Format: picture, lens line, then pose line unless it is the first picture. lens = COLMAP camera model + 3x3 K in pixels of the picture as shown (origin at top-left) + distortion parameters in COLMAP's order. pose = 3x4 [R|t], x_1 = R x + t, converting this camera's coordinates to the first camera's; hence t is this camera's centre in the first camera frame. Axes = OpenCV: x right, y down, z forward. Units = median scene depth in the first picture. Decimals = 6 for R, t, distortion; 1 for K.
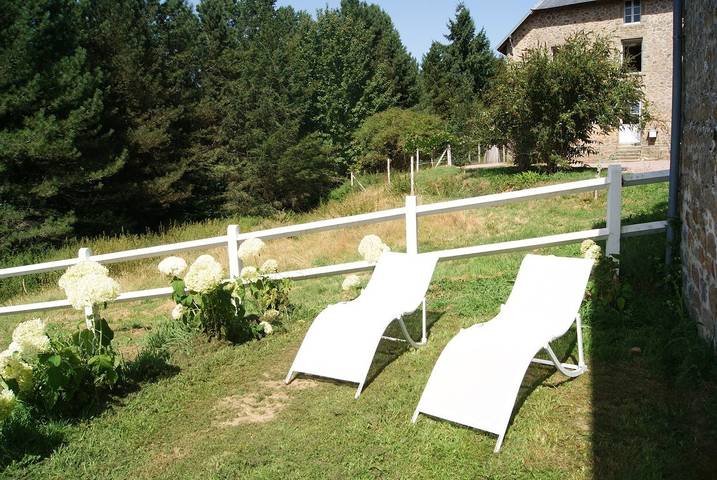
lens RADIAL K [[644.9, 0, 357.7], [0, 644.9, 240.1], [0, 0, 1]] dist [-0.138299, 0.064216]
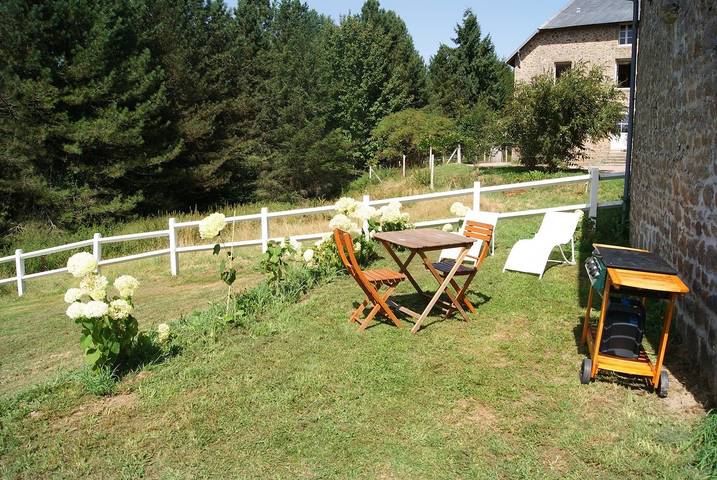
lens RADIAL K [[644.9, 0, 359.5], [0, 644.9, 241.9], [0, 0, 1]] dist [-0.138299, 0.064216]
pose [[0.999351, 0.033535, 0.013132, -0.046271], [-0.033689, 0.999364, 0.011661, 0.015499], [-0.012732, -0.012096, 0.999846, -0.132145]]
